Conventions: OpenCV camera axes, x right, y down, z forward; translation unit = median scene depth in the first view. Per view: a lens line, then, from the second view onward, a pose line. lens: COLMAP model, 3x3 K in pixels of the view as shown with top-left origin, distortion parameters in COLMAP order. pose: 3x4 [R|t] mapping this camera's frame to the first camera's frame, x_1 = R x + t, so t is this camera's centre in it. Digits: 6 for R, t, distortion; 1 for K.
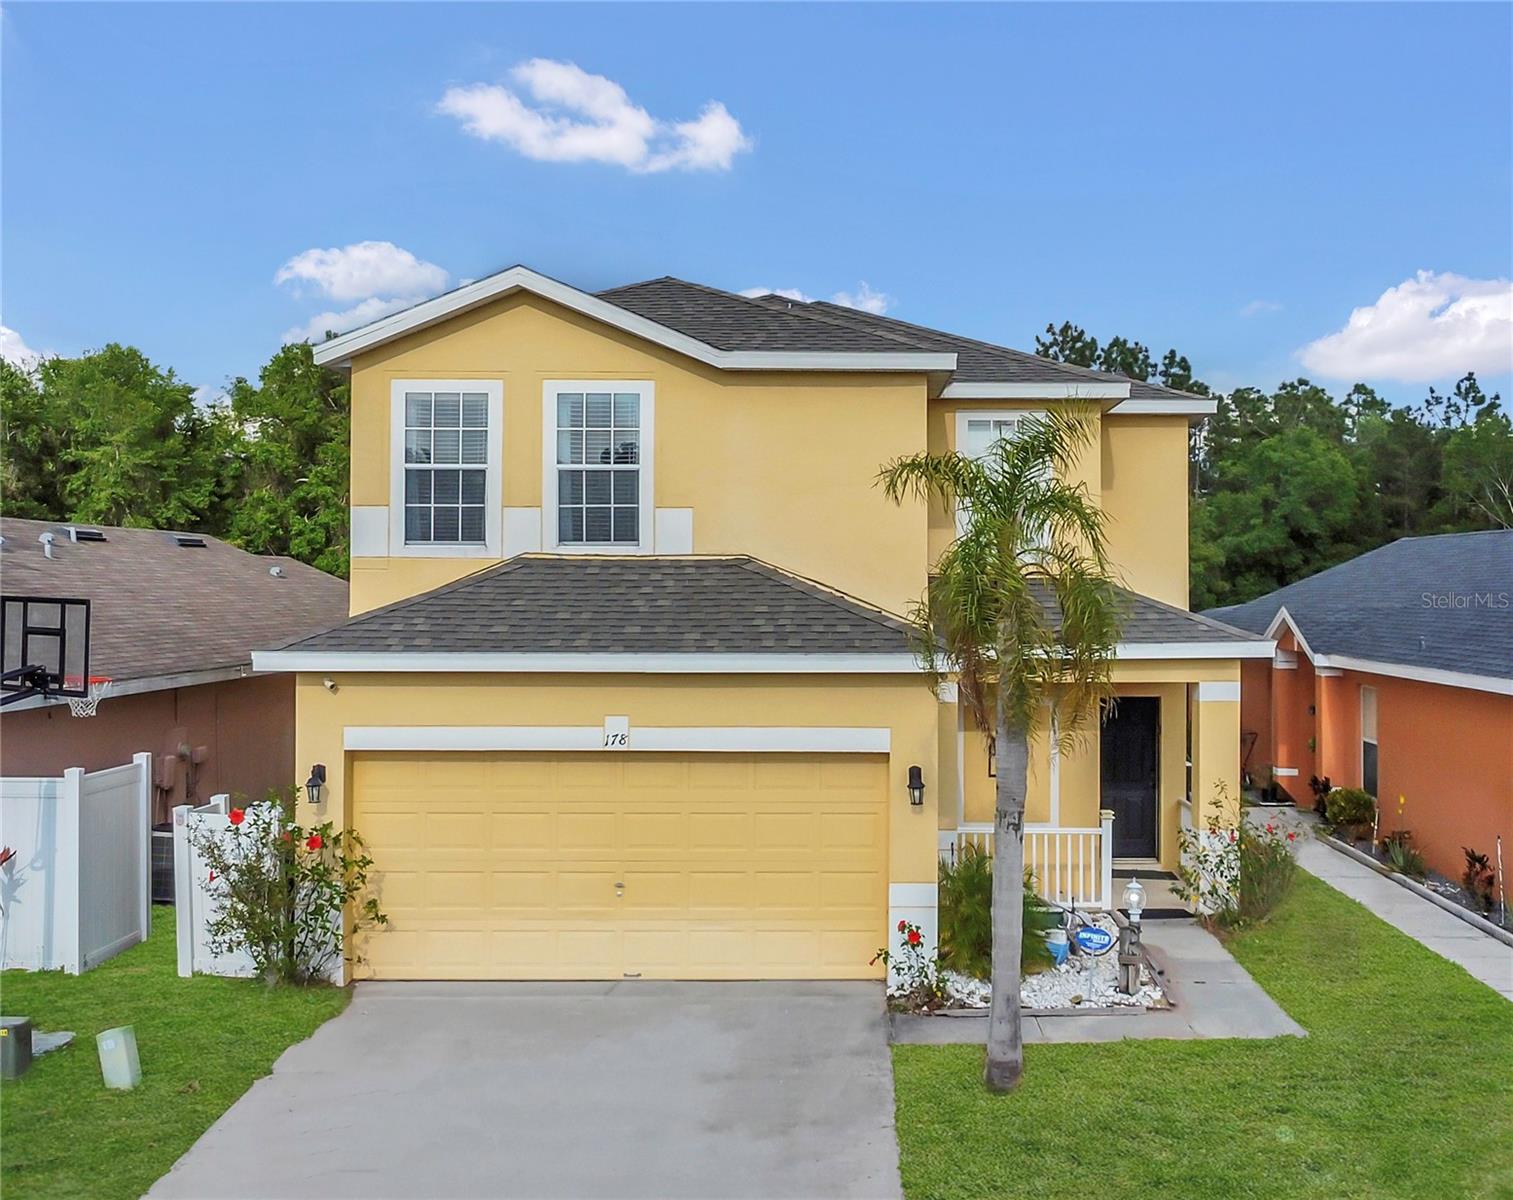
lens RADIAL K [[1658.9, 0, 756.5], [0, 1658.9, 600.0], [0, 0, 1]] dist [-0.006825, -0.005814]
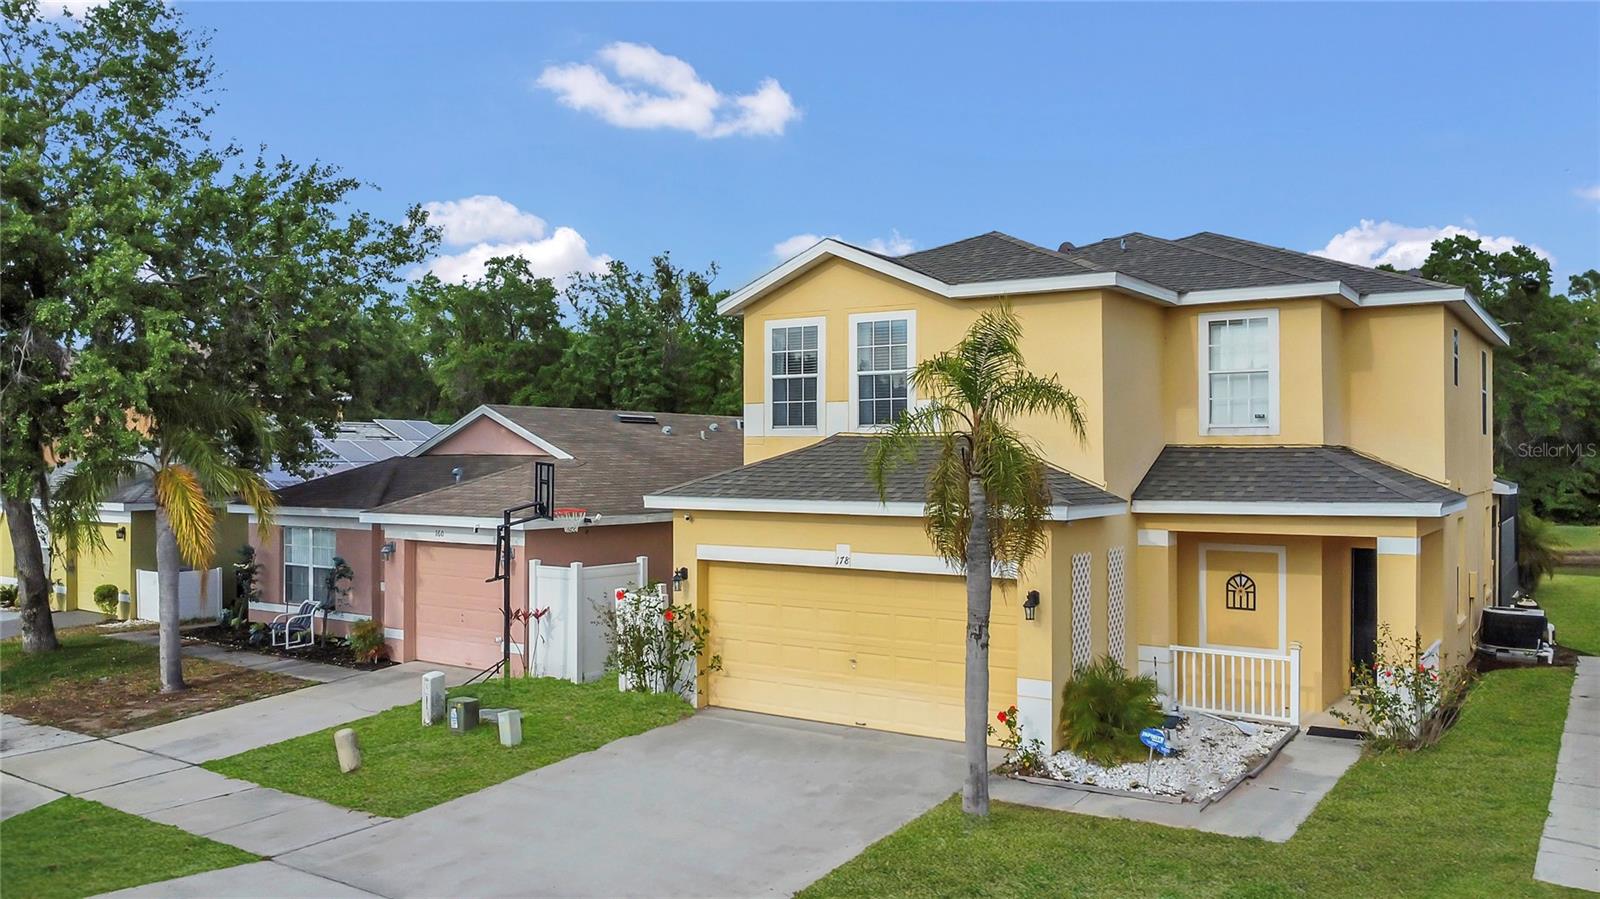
lens RADIAL K [[1218.7, 0, 800.0], [0, 1218.7, 449.5], [0, 0, 1]] dist [-0.003802, -0.000639]
pose [[0.830581, -0.003439, -0.556888, 0.443878], [-0.000350, 0.999978, -0.006697, -0.005732], [0.556898, 0.005757, 0.830561, 0.080818]]
